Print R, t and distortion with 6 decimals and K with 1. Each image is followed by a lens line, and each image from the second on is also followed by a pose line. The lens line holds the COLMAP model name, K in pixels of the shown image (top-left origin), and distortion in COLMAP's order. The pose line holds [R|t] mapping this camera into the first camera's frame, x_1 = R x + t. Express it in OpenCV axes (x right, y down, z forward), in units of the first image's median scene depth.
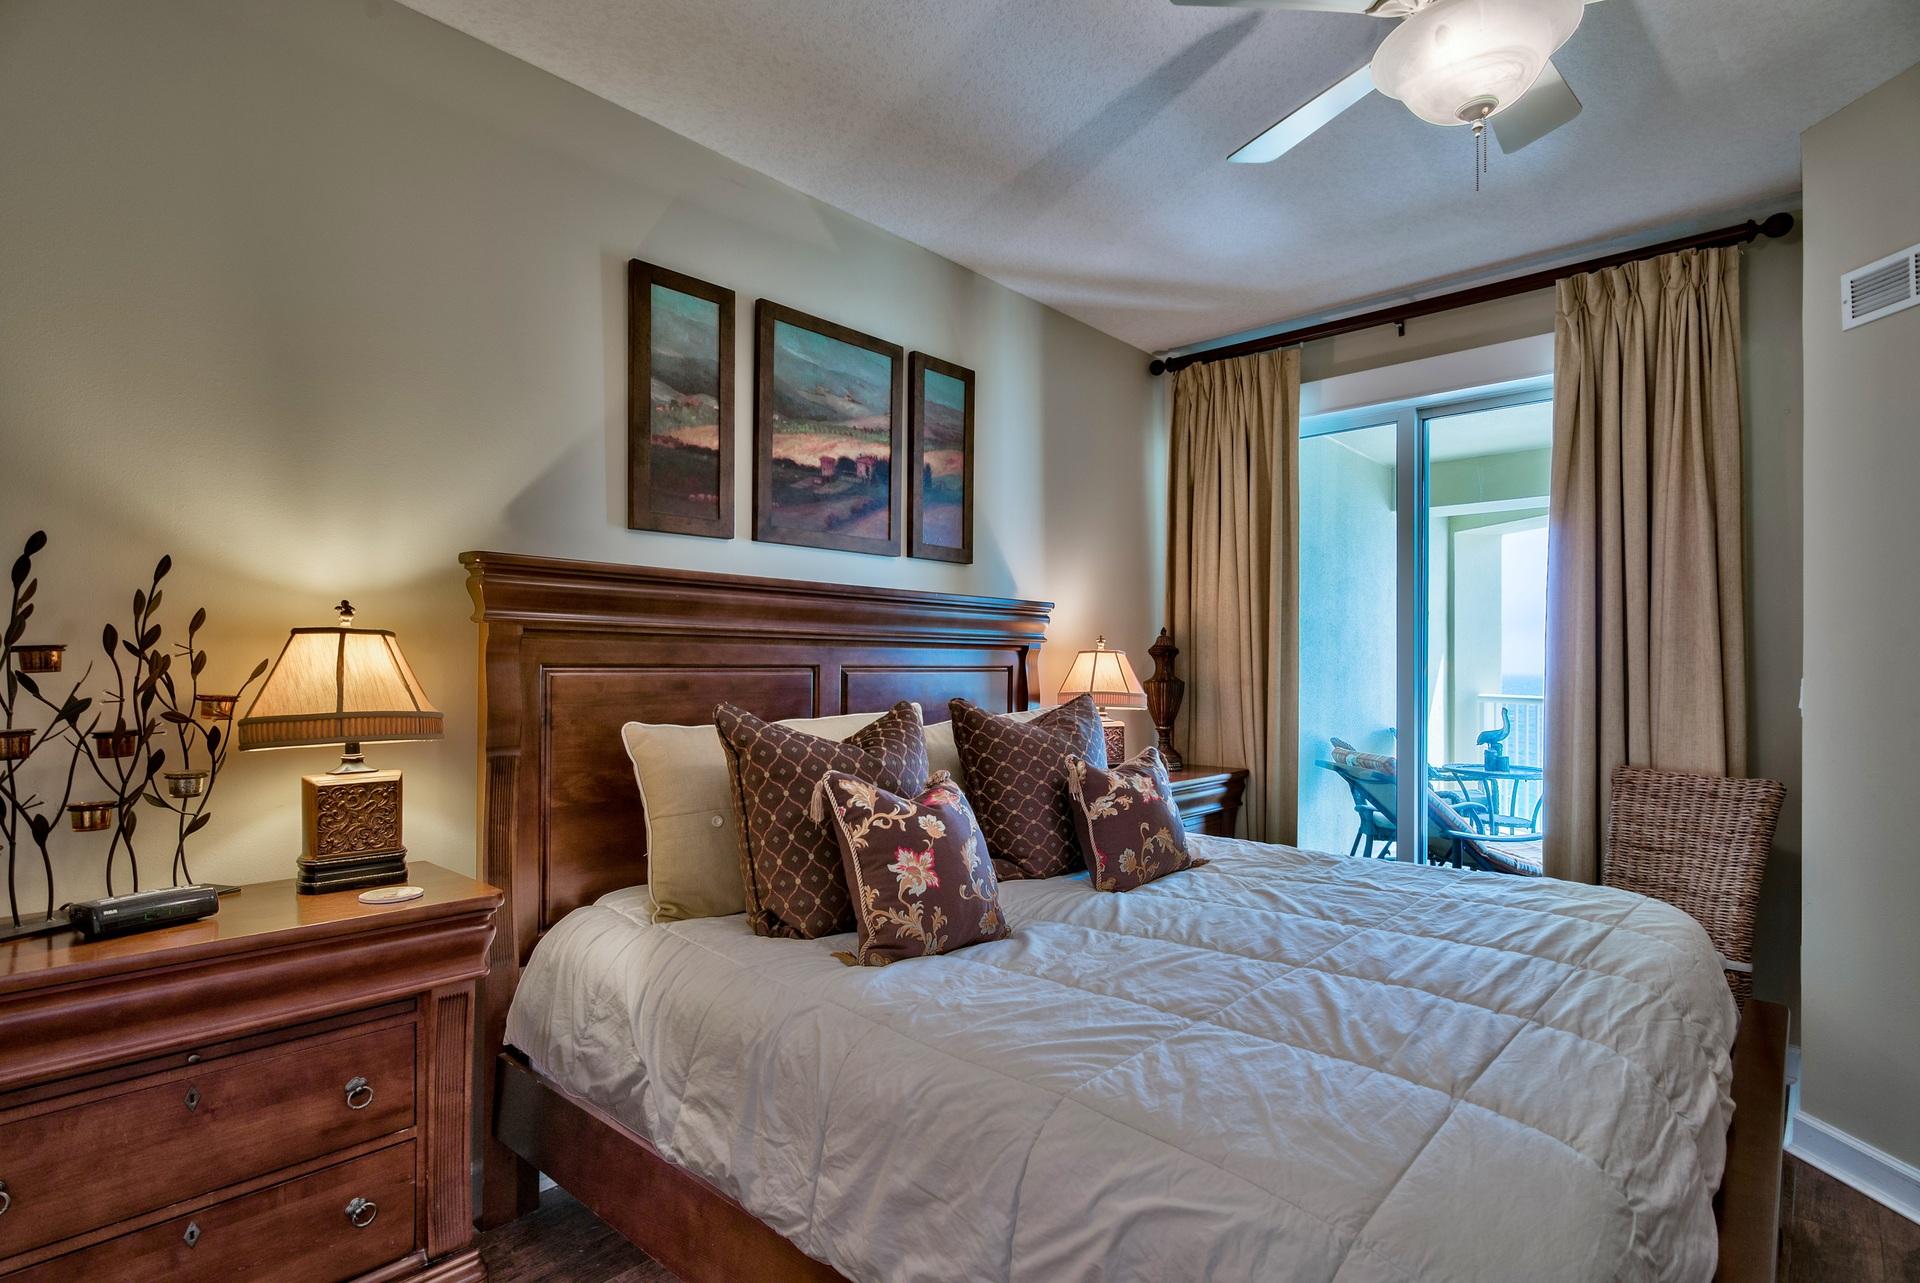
lens RADIAL K [[949.0, 0, 961.5], [0, 949.0, 630.6], [0, 0, 1]] dist [0.000002, -0.000076]
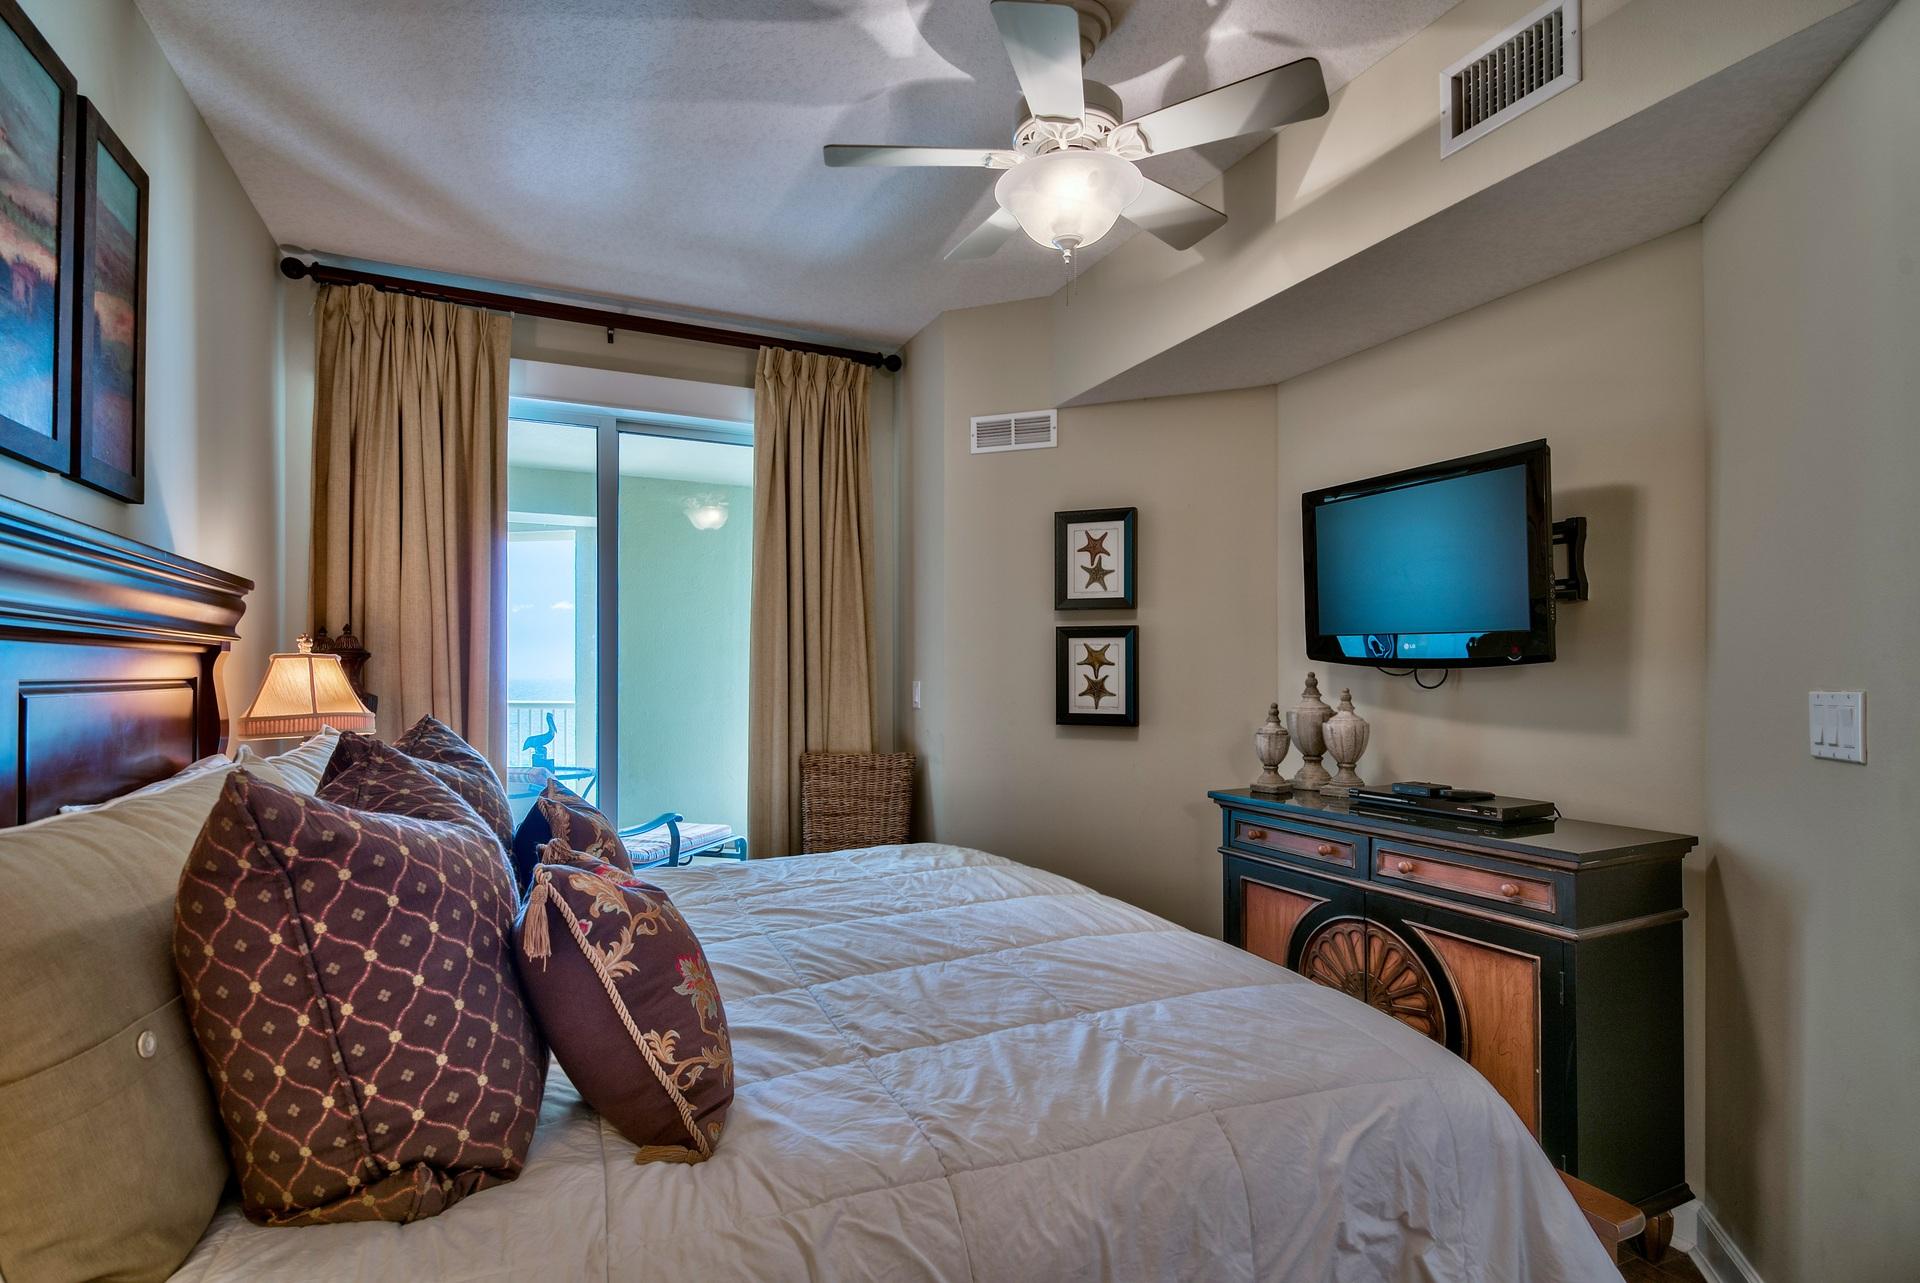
lens RADIAL K [[930.8, 0, 948.4], [0, 930.8, 645.1], [0, 0, 1]] dist [-0.001092, -0.001434]
pose [[0.380684, 0.022142, 0.924440, -0.391620], [-0.031677, 0.999439, -0.010894, 0.008142], [-0.924163, -0.025137, 0.381172, 0.382115]]
